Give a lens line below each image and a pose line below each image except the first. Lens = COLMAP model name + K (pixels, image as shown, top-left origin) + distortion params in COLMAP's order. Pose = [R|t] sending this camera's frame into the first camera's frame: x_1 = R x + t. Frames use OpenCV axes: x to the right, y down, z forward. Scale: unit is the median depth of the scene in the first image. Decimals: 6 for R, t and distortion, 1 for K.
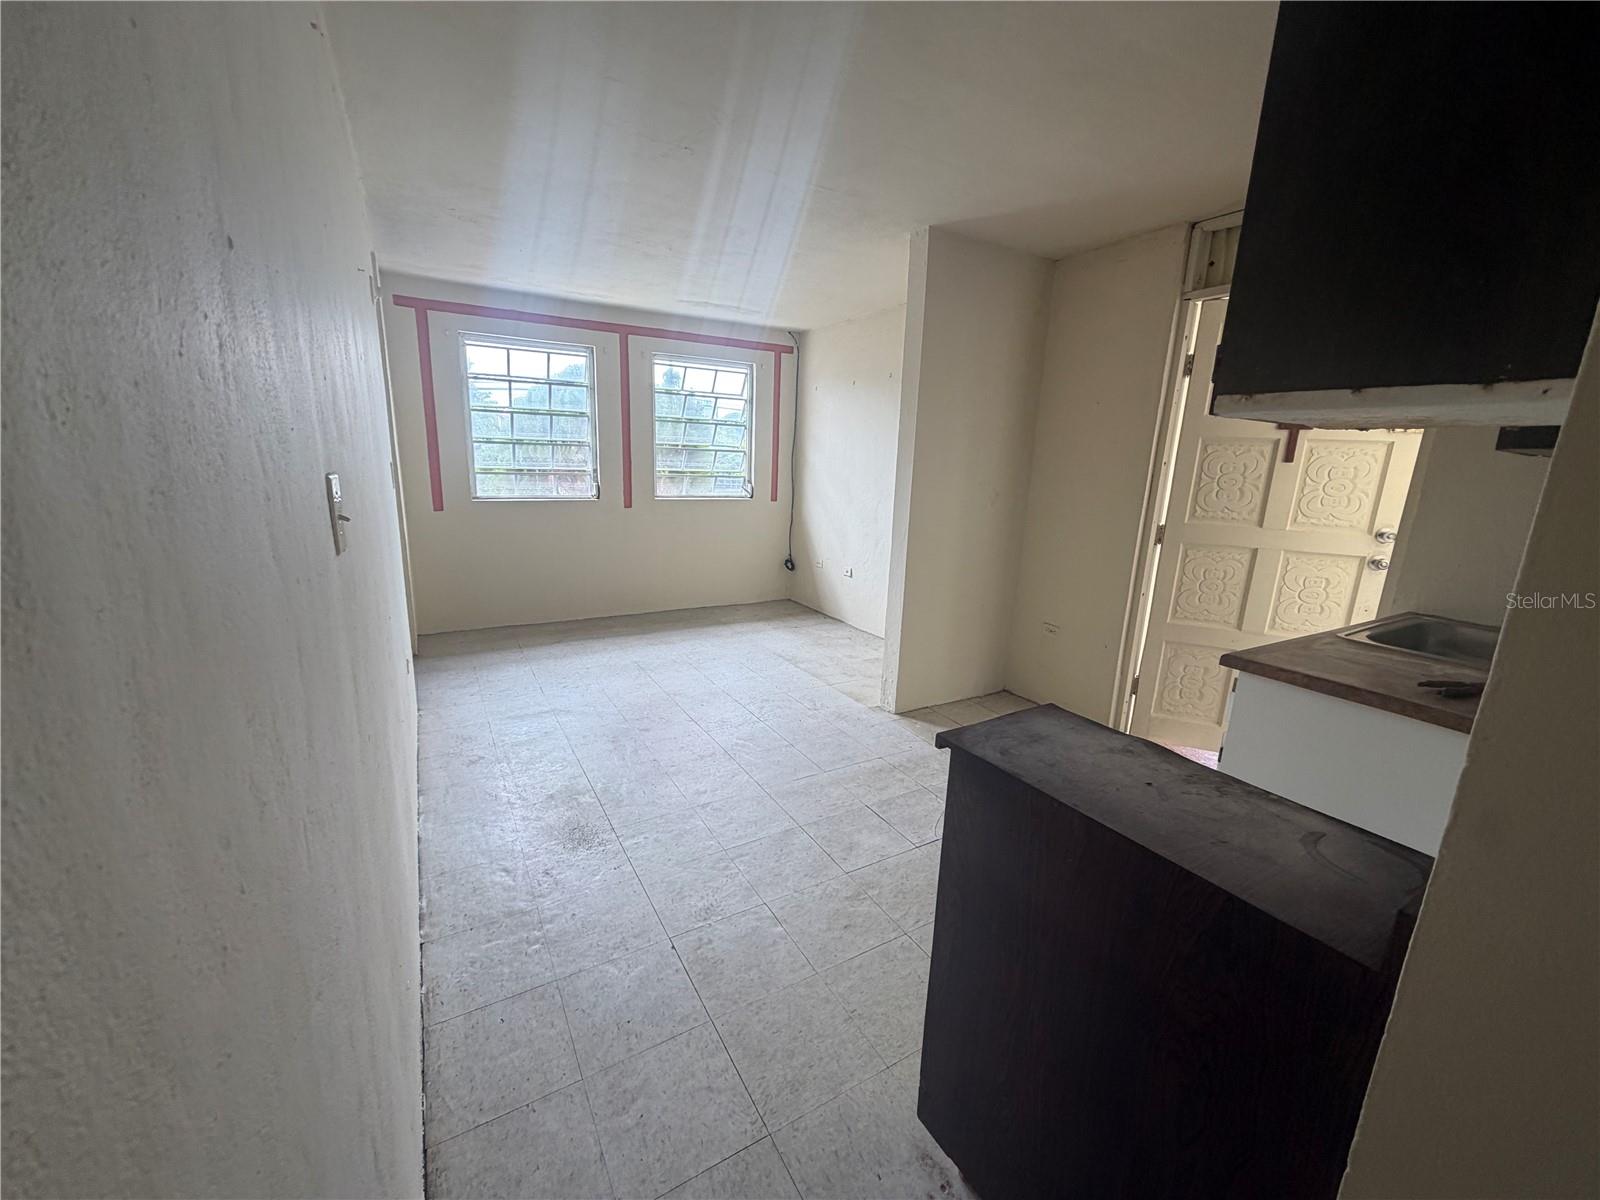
lens RADIAL K [[636.2, 0, 797.2], [0, 636.2, 606.1], [0, 0, 1]] dist [-0.003628, -0.000277]
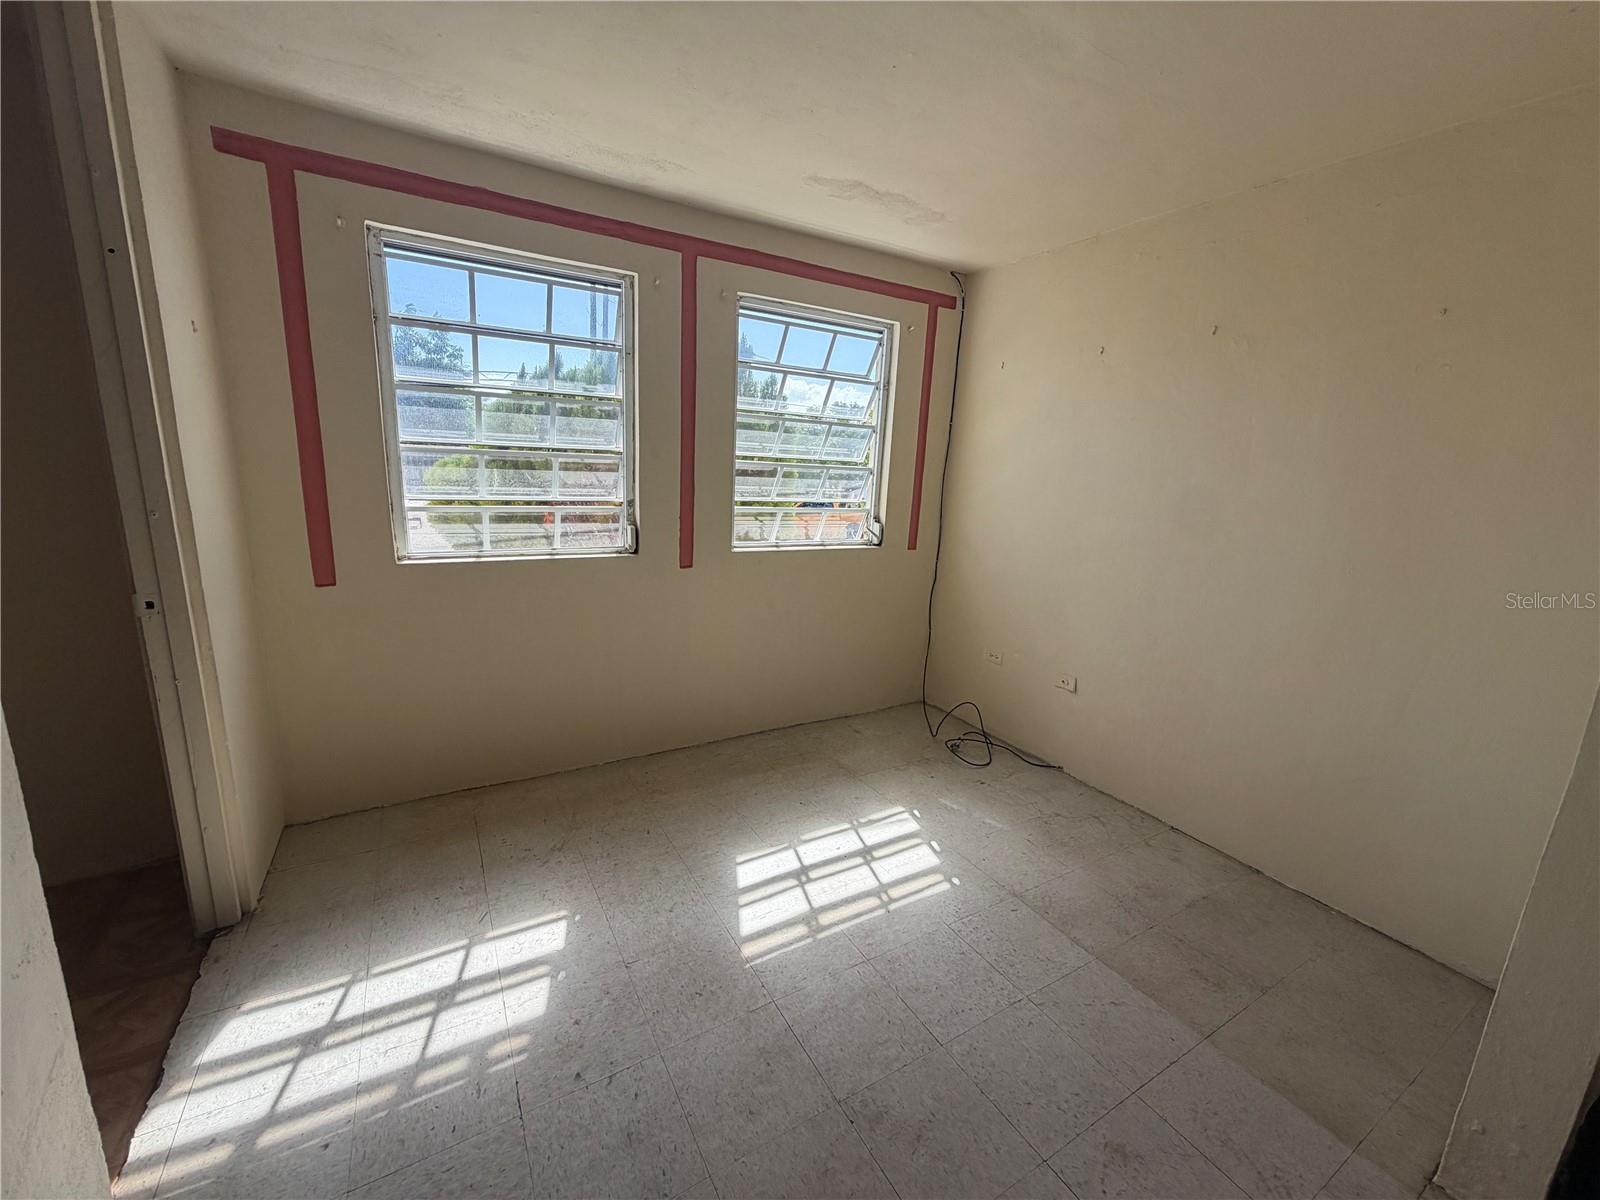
lens RADIAL K [[634.0, 0, 796.3], [0, 634.0, 604.6], [0, 0, 1]] dist [0.000967, 0.000162]
pose [[0.999925, 0.011678, 0.003637, -0.176187], [-0.011634, 0.999863, -0.011808, -0.120694], [-0.003774, 0.011765, 0.999924, 0.451977]]
